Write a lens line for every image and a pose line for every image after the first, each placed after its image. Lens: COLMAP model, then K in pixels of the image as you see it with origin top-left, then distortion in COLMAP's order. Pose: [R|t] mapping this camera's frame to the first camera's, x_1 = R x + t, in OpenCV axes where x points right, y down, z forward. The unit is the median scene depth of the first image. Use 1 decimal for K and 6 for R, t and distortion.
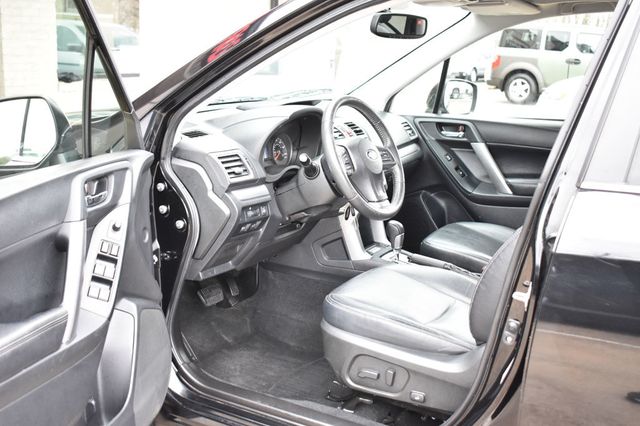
lens RADIAL K [[756.8, 0, 320.0], [0, 756.8, 213.0], [0, 0, 1]] dist [-0.015791, -0.013065]
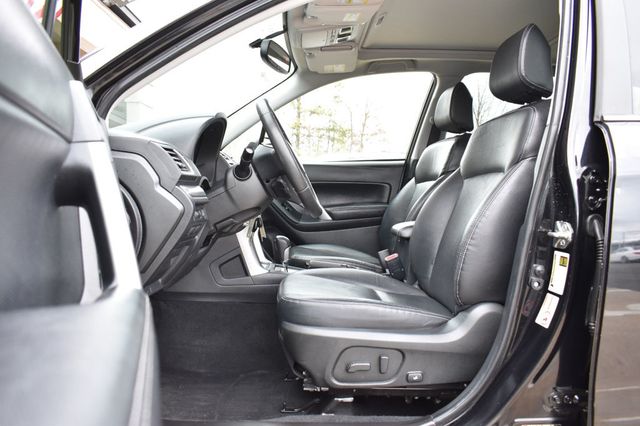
lens RADIAL K [[498.1, 0, 320.0], [0, 498.1, 213.0], [0, 0, 1]] dist [-0.090379, 0.003104]
pose [[0.864627, -0.059012, 0.498936, -0.238810], [0.136373, 0.983361, -0.120019, 0.082621], [-0.483552, 0.171813, 0.858288, 0.415861]]
